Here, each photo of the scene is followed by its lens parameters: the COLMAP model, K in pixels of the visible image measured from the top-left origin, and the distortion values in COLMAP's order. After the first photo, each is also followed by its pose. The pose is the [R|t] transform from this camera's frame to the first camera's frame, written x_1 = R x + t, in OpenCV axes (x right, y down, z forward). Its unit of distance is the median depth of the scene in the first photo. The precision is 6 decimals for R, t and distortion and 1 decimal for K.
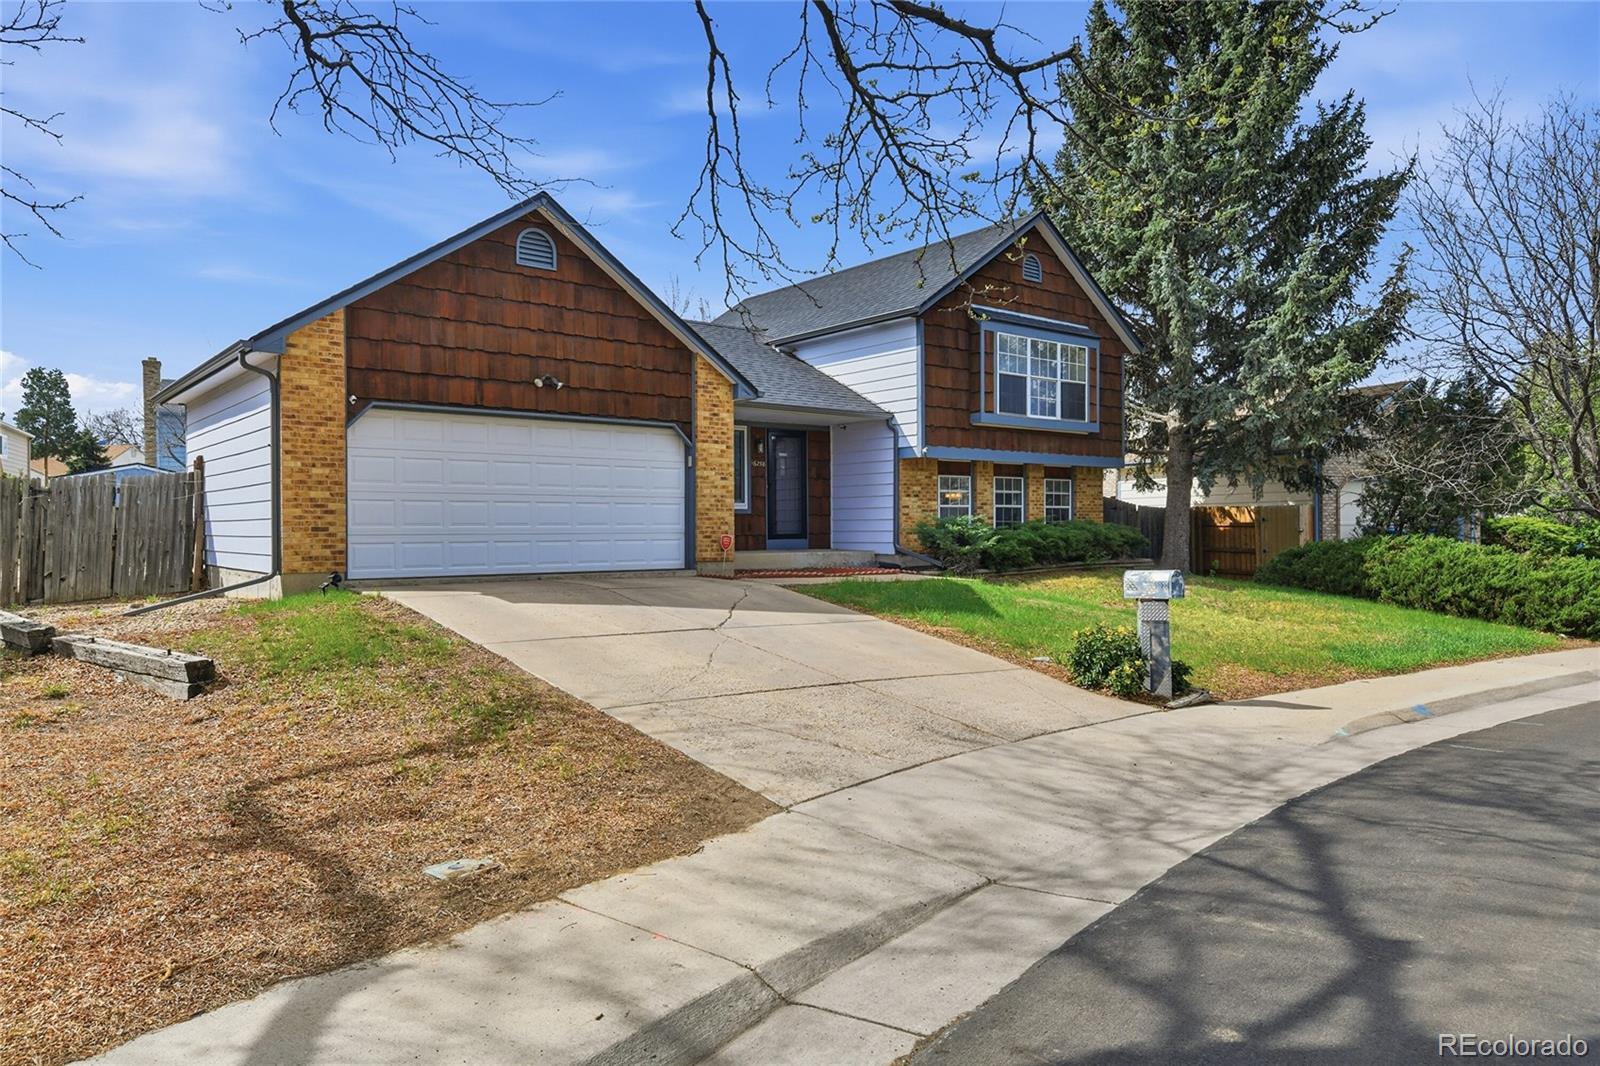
lens RADIAL K [[1042.4, 0, 785.6], [0, 1042.4, 525.0], [0, 0, 1]] dist [0.026145, -0.000509]
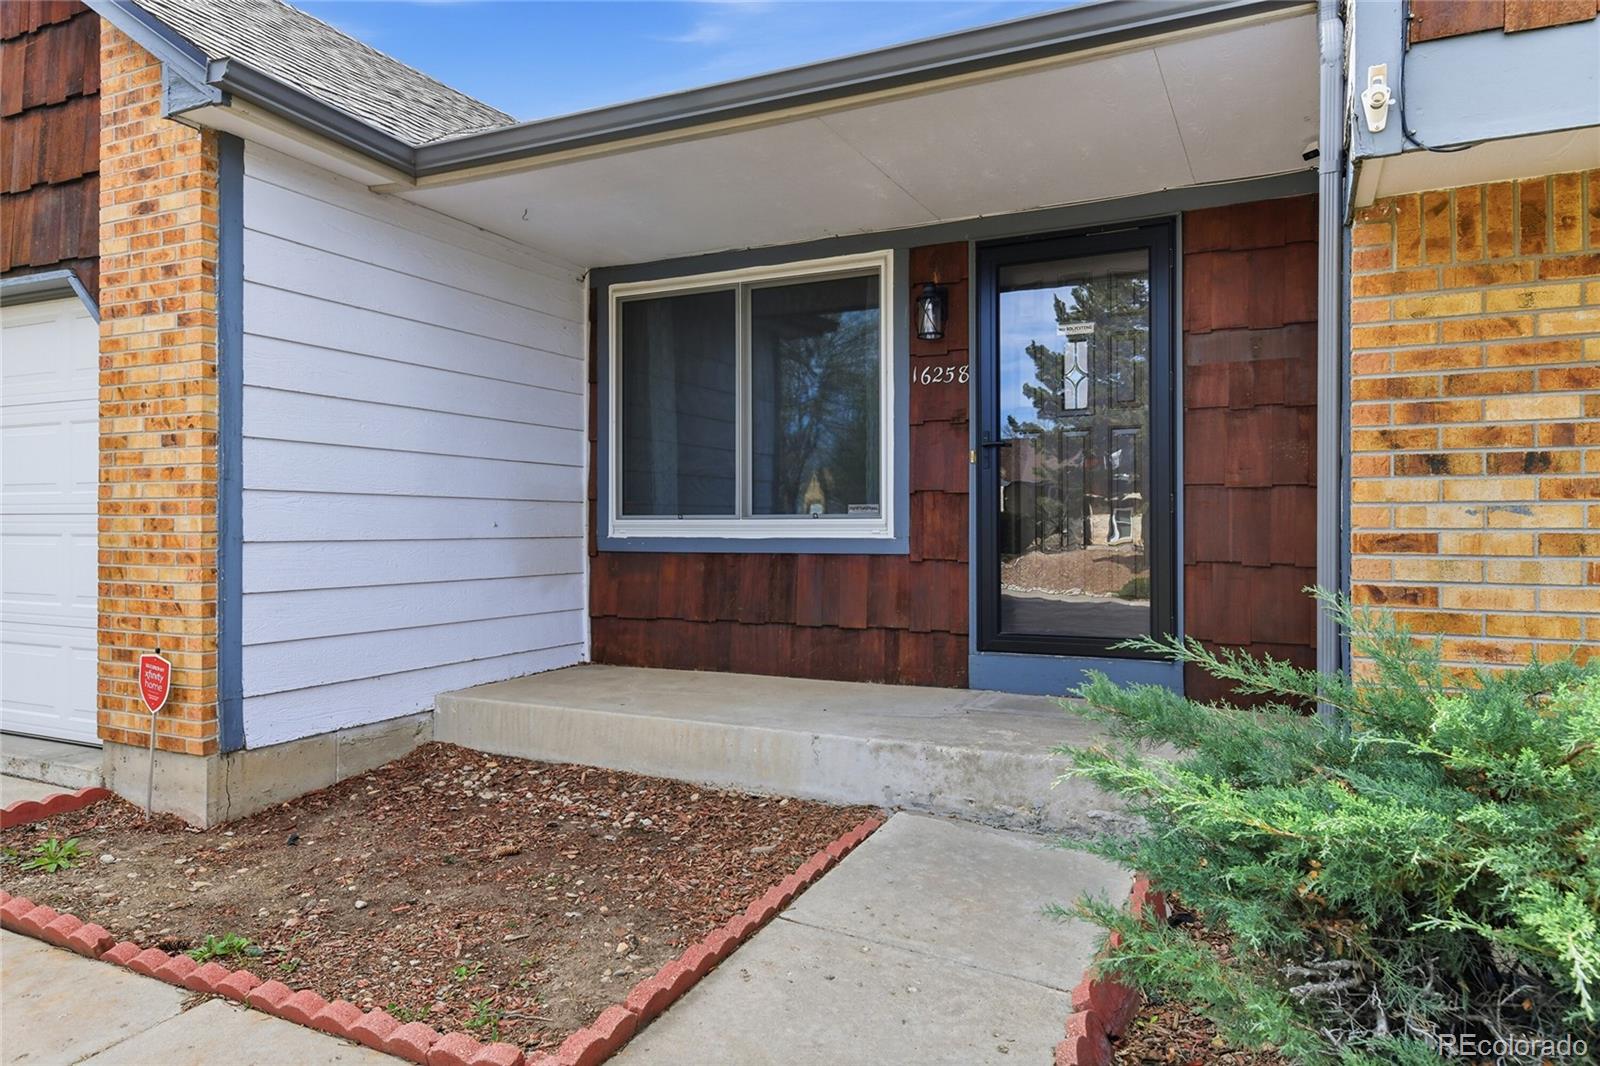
lens RADIAL K [[1042.4, 0, 785.6], [0, 1042.4, 525.0], [0, 0, 1]] dist [0.026145, -0.000509]
pose [[0.439213, 0.003224, -0.898377, 0.253578], [-0.001965, 0.999995, 0.002628, -0.024247], [0.898381, 0.000612, 0.439217, 1.032319]]
